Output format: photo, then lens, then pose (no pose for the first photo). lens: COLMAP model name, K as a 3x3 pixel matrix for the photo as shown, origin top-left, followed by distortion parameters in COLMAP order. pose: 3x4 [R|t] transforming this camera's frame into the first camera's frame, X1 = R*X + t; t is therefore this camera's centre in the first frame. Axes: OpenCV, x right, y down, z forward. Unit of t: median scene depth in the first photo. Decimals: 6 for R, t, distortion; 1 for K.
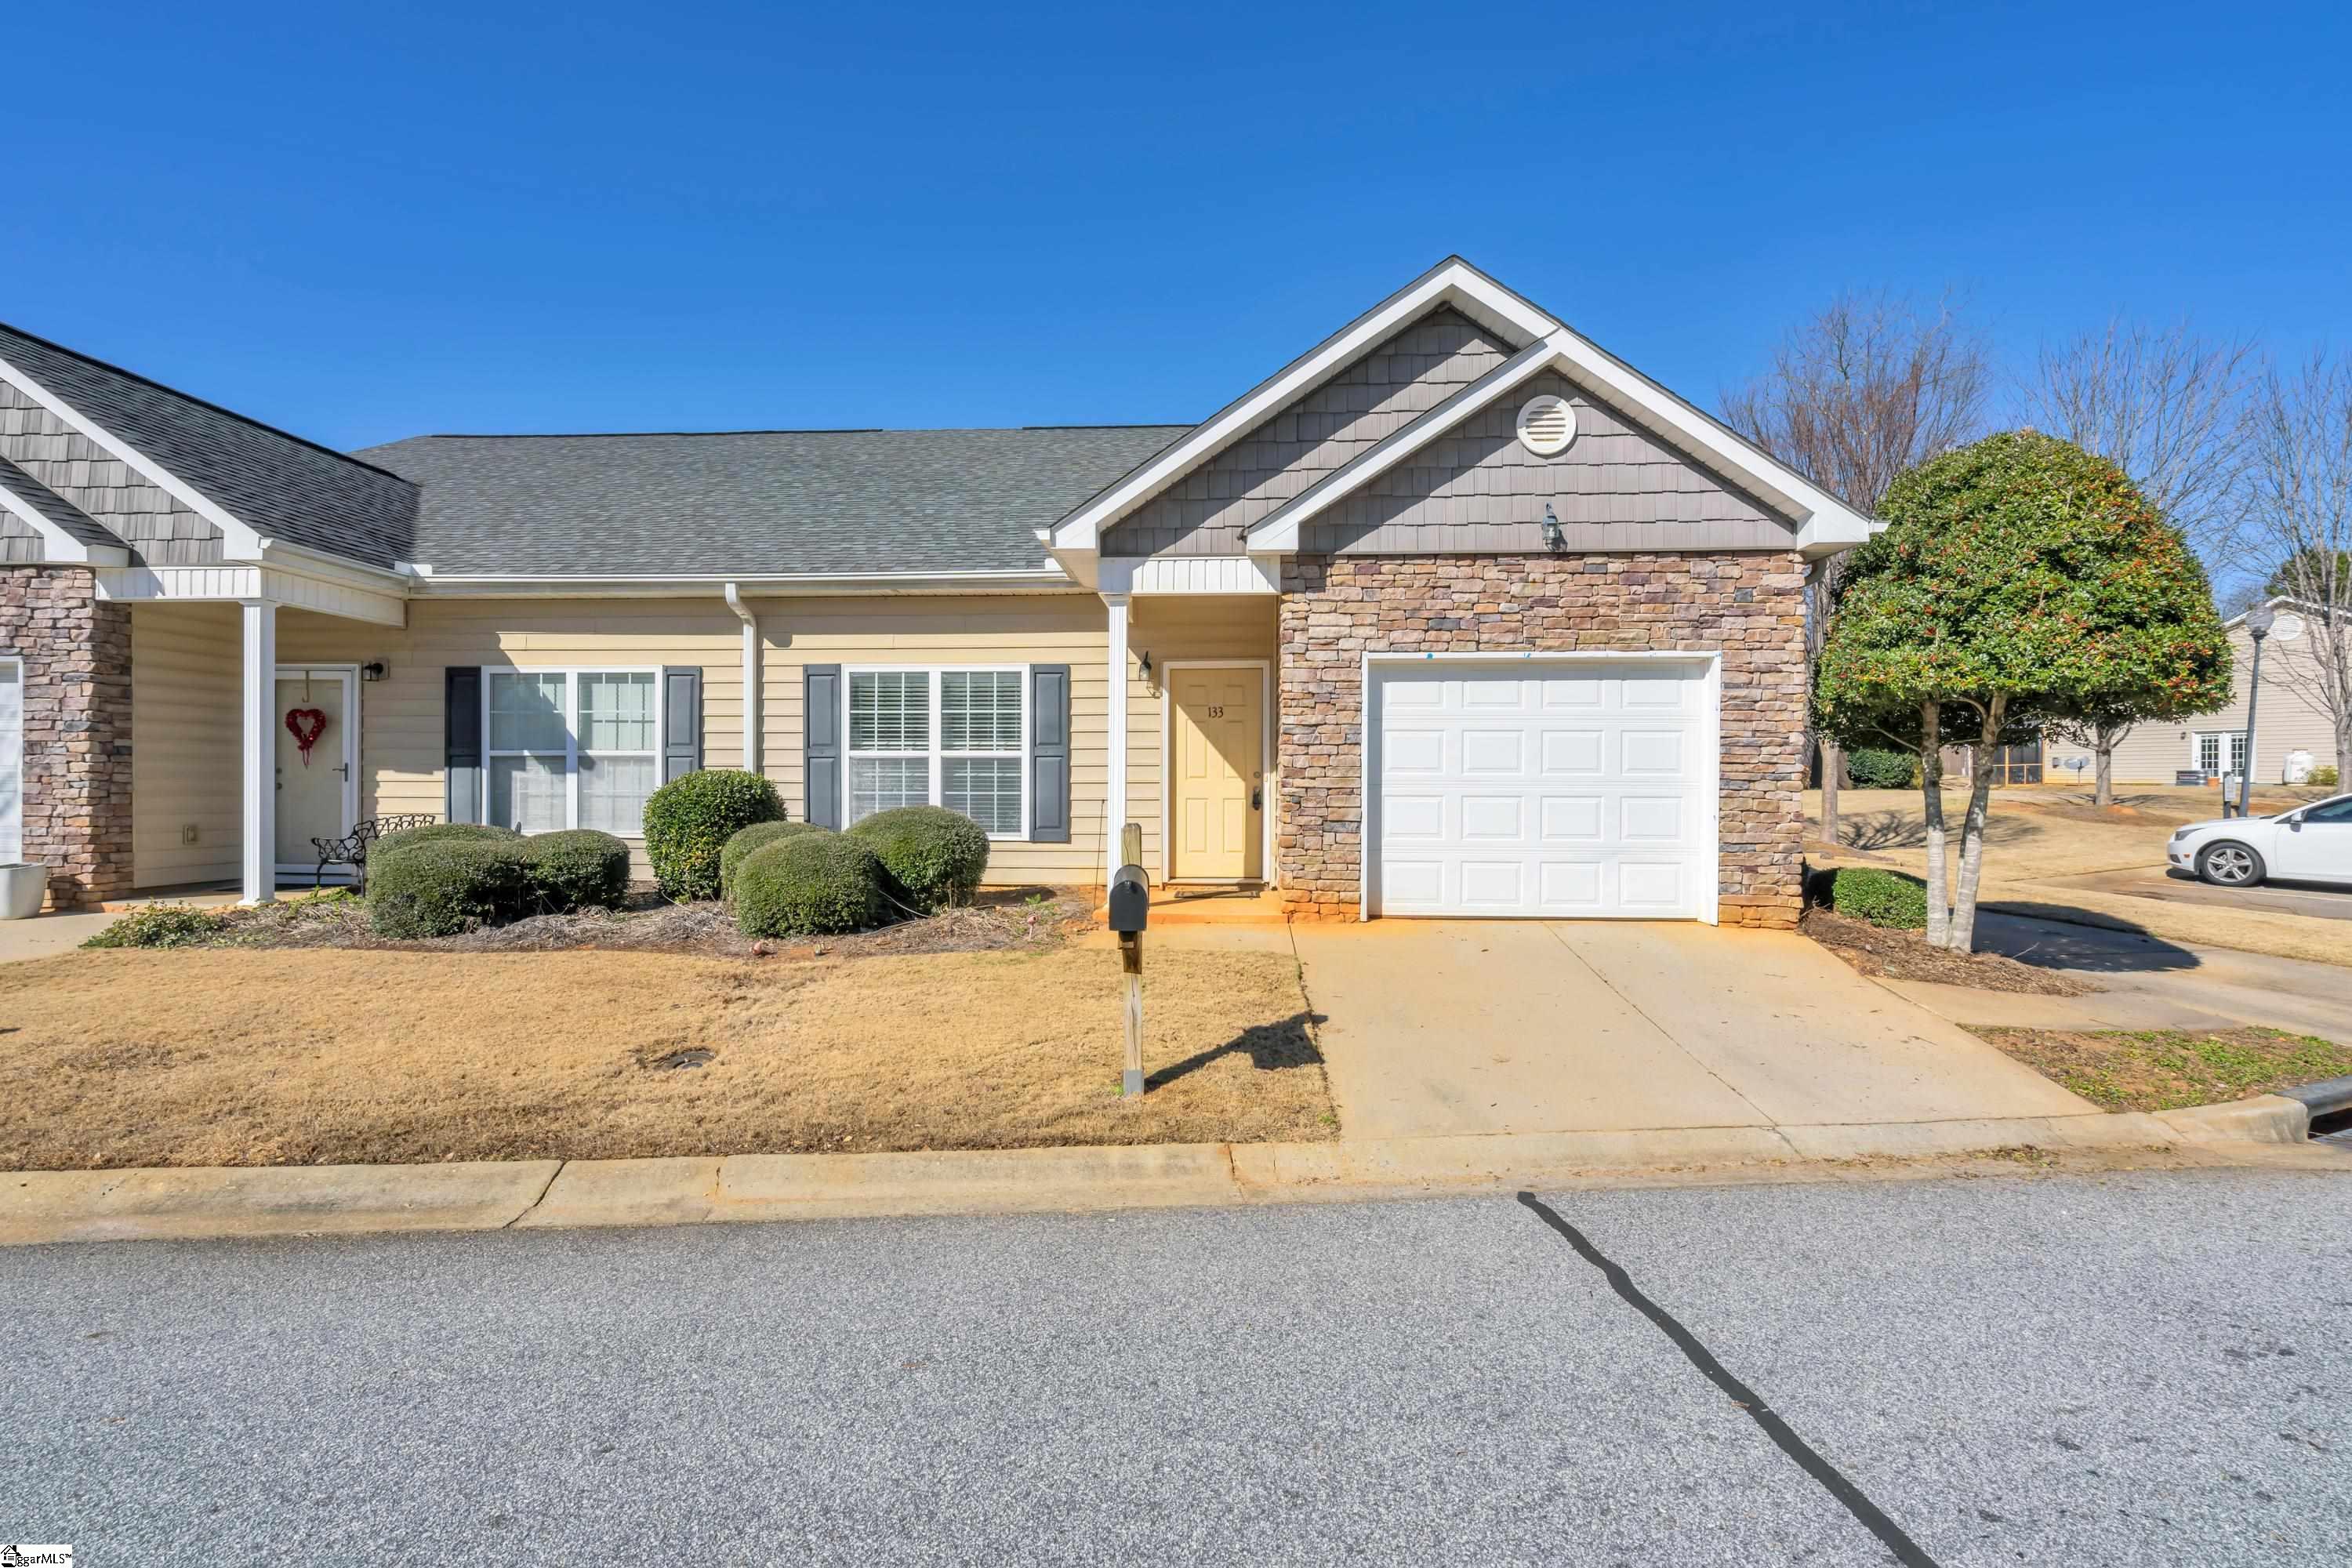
lens RADIAL K [[1047.7, 0, 1173.7], [0, 1047.7, 783.6], [0, 0, 1]] dist [-0.002609, 0.000545]
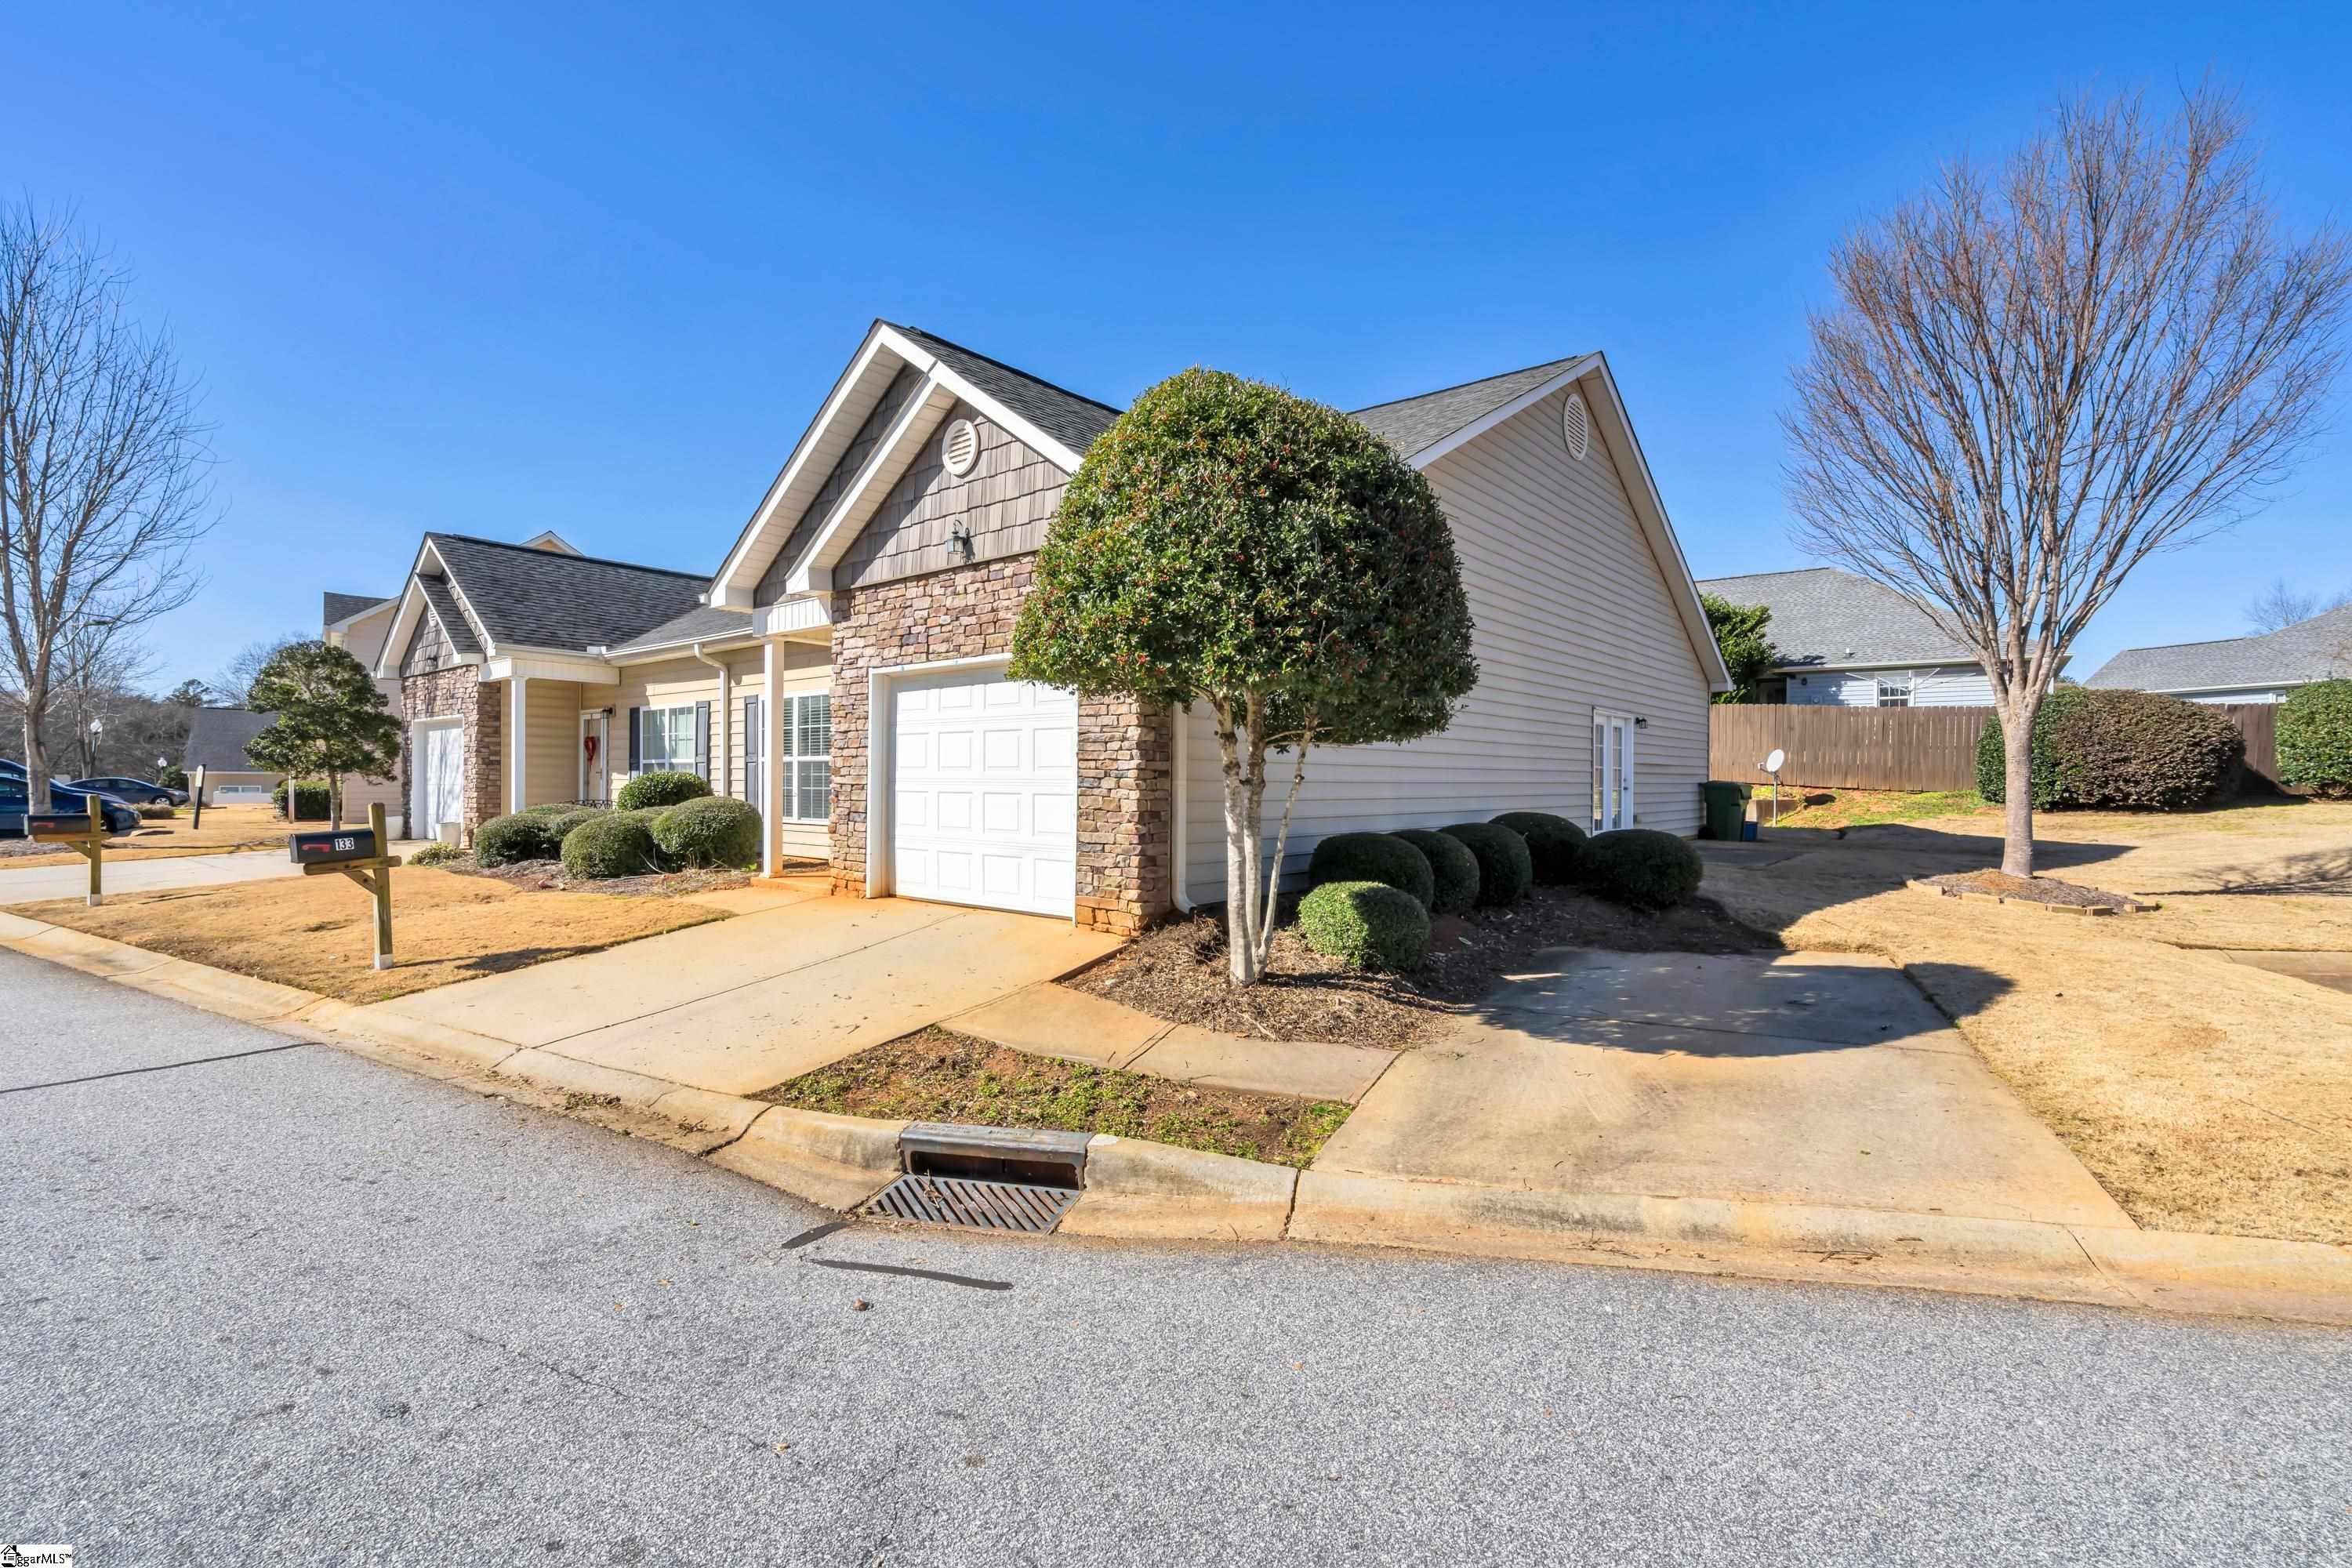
lens RADIAL K [[1047.7, 0, 1162.2], [0, 1047.7, 779.2], [0, 0, 1]] dist [-0.002609, 0.000545]
pose [[0.795904, 0.000335, -0.605422, 1.167020], [-0.003979, 0.999981, -0.004678, 0.002529], [0.605409, 0.006133, 0.795891, 0.269209]]
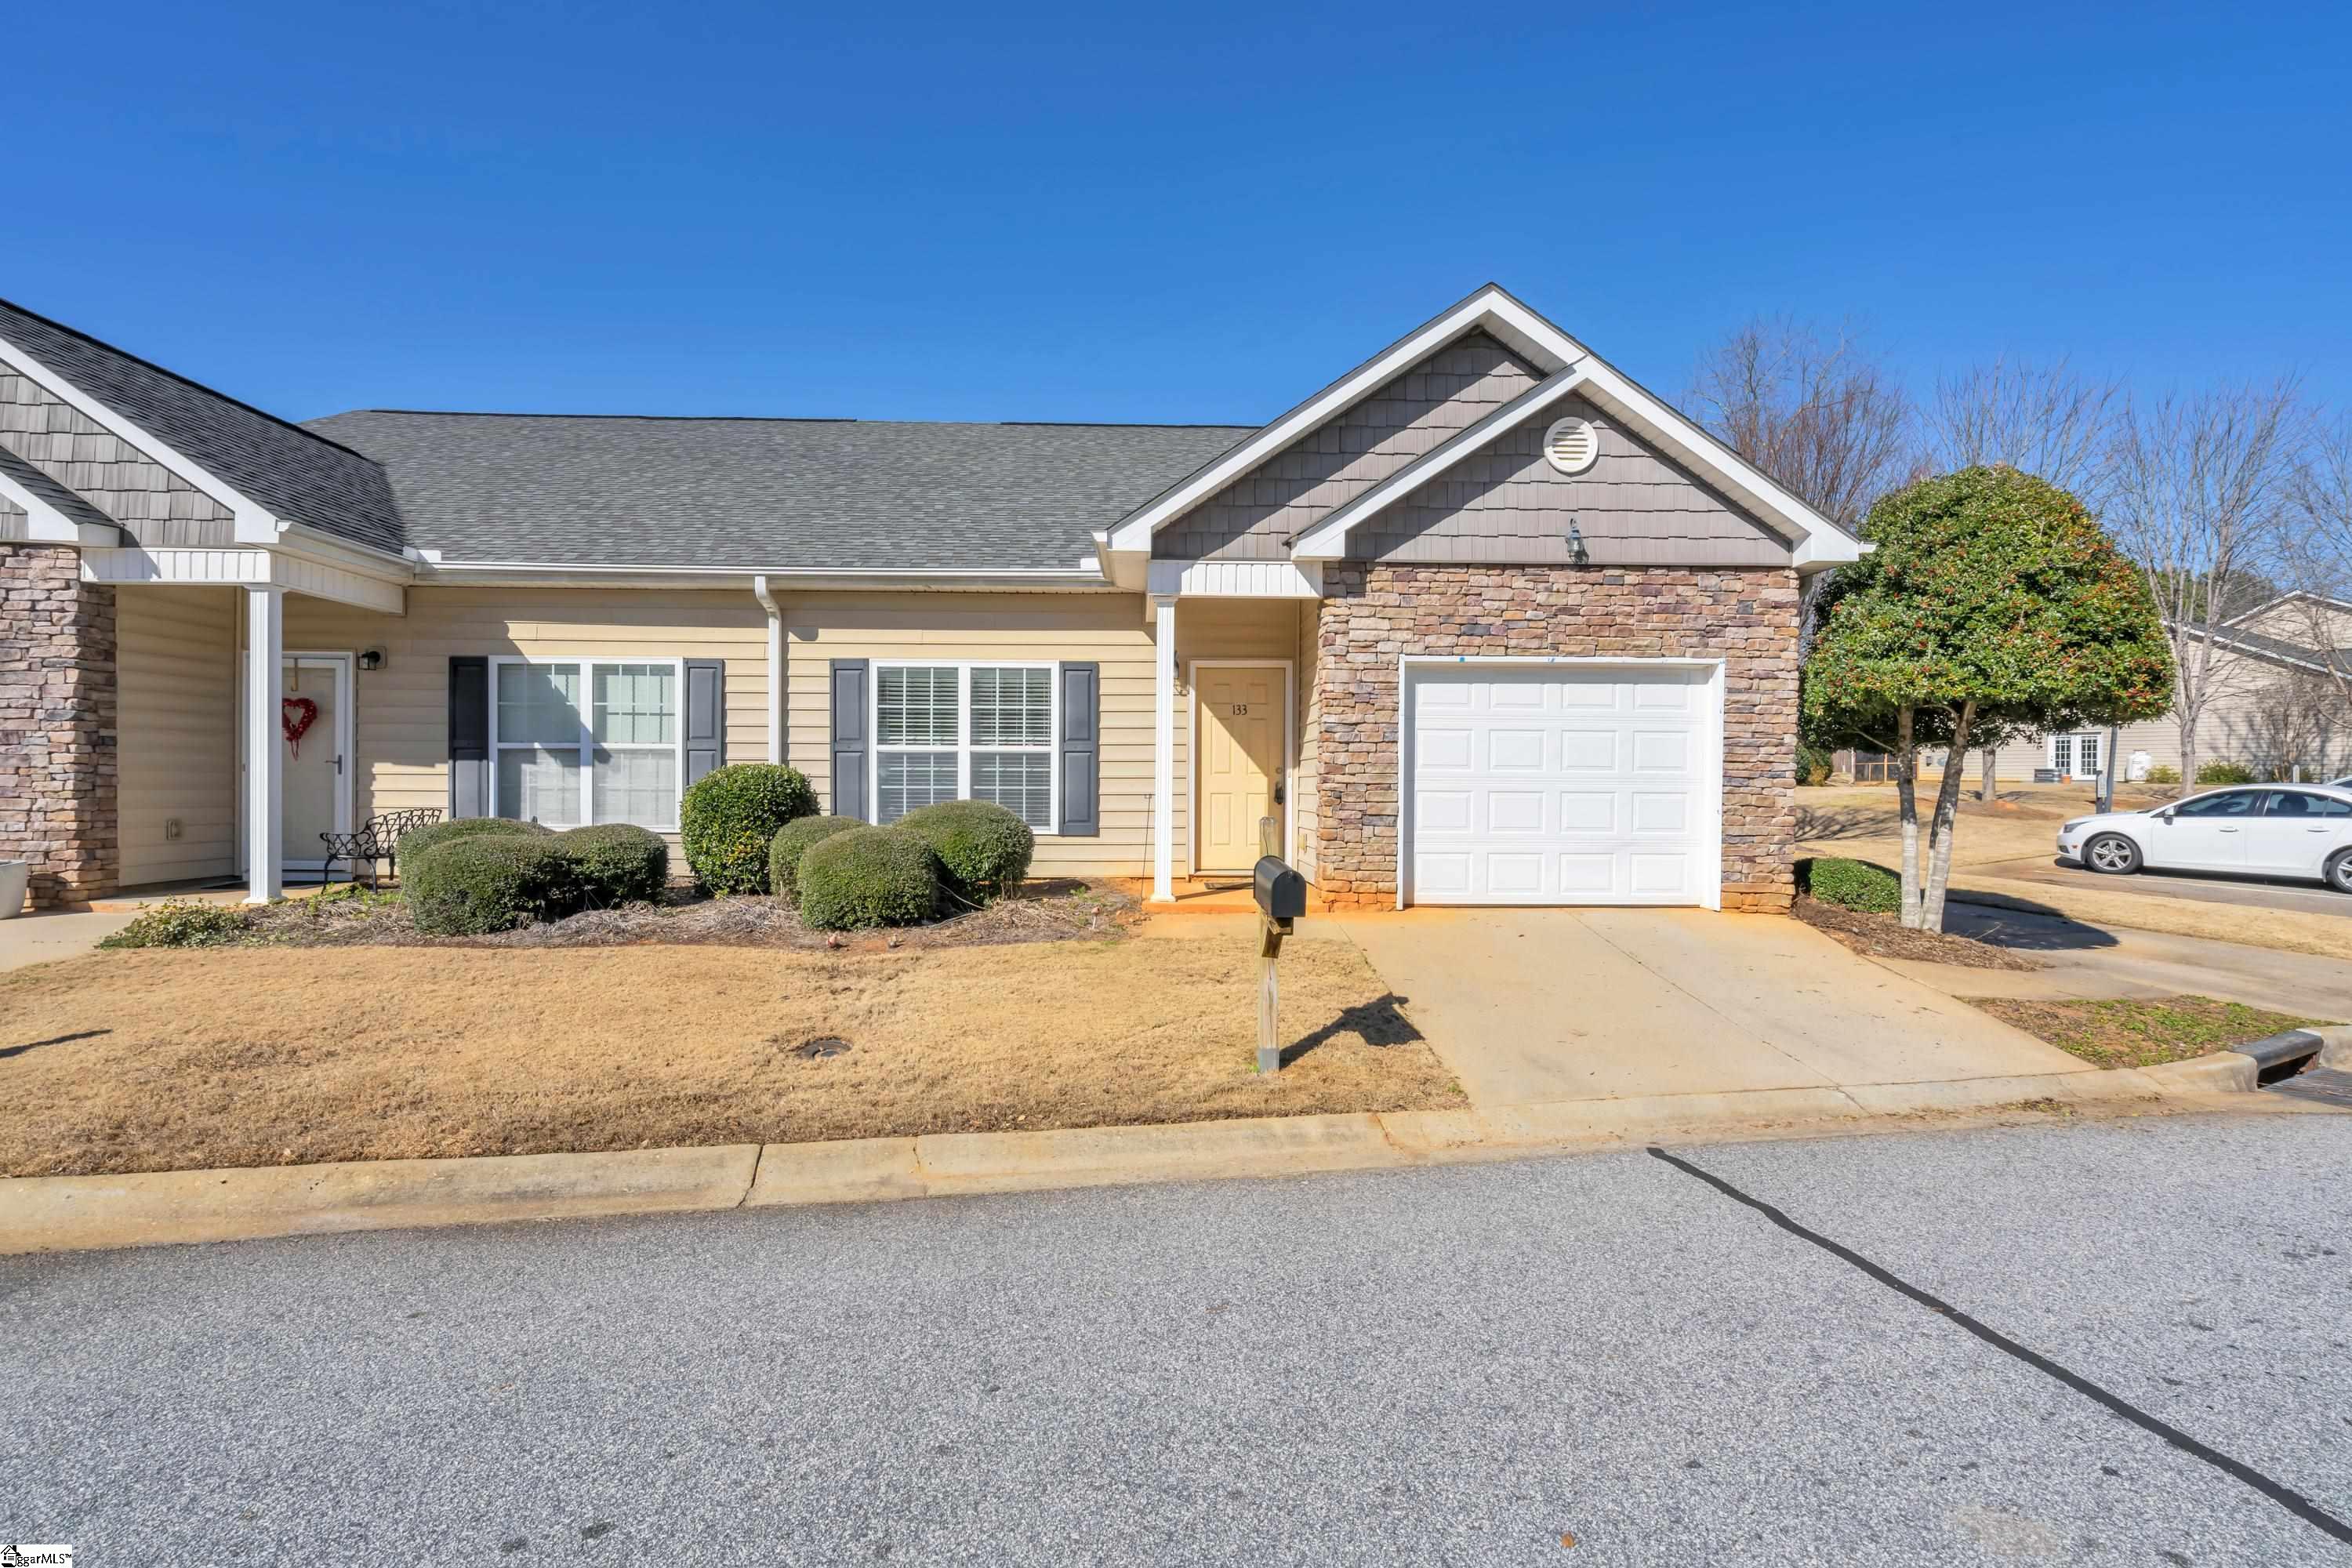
lens RADIAL K [[1047.7, 0, 1175.4], [0, 1047.7, 783.8], [0, 0, 1]] dist [-0.002609, 0.000545]
pose [[0.996053, 0.002500, 0.088724, -0.139894], [-0.002984, 0.999981, 0.005329, -0.000822], [-0.088709, -0.005572, 0.996042, -0.031871]]
